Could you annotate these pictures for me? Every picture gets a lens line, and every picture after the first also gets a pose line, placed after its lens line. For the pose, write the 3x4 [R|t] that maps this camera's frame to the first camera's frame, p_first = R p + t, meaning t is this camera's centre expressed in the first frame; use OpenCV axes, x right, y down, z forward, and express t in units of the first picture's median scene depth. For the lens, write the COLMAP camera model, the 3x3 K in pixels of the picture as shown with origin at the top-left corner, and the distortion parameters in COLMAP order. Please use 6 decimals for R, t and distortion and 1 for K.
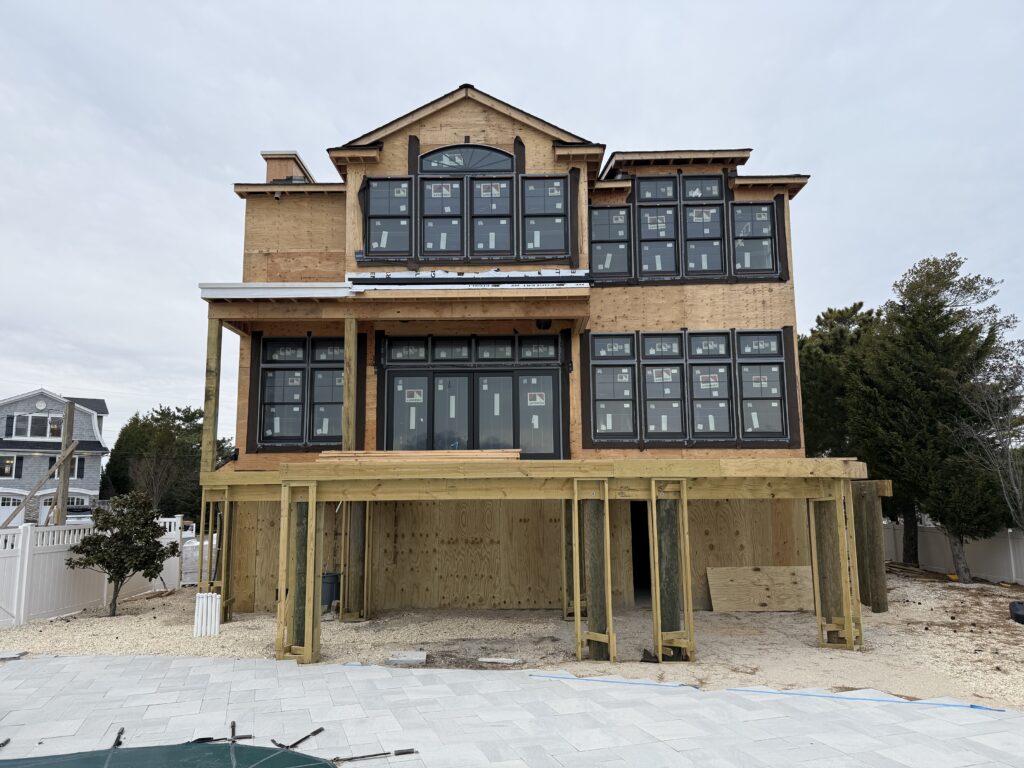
lens RADIAL K [[727.7, 0, 506.3], [0, 727.7, 386.7], [0, 0, 1]] dist [0.091123, -0.017859]
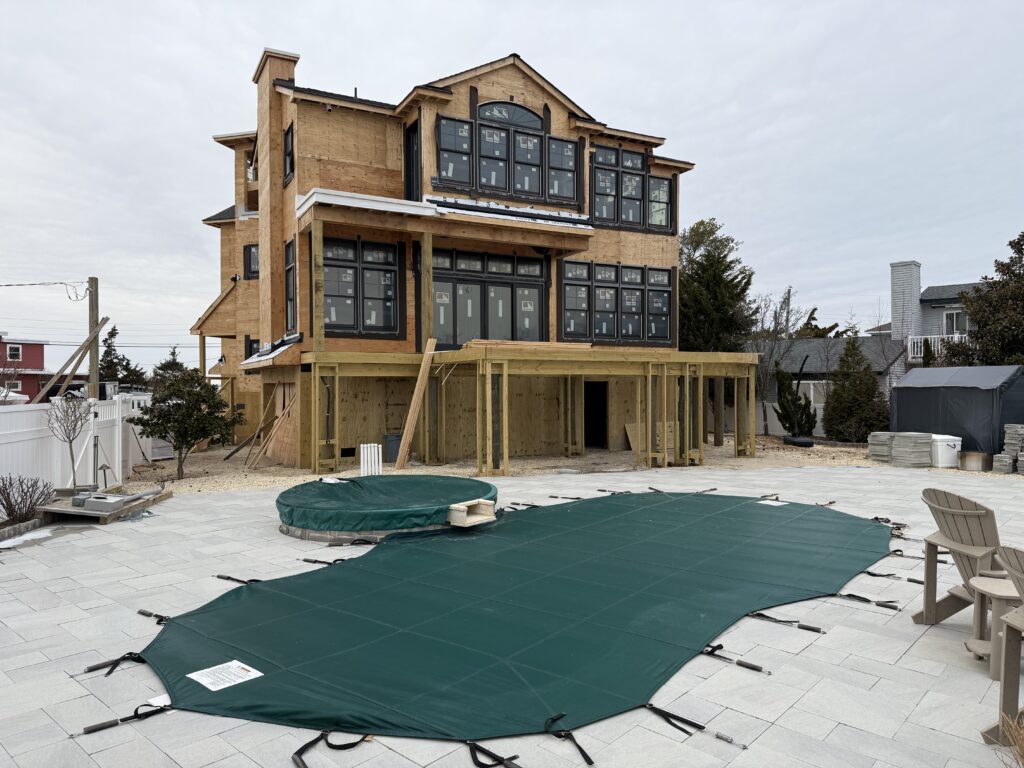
lens RADIAL K [[727.7, 0, 521.4], [0, 727.7, 385.0], [0, 0, 1]] dist [0.091123, -0.017859]
pose [[0.874020, 0.007375, 0.485834, -0.621442], [-0.072942, 0.990545, 0.116186, 0.006402], [-0.480384, -0.136987, 0.866294, -0.175354]]
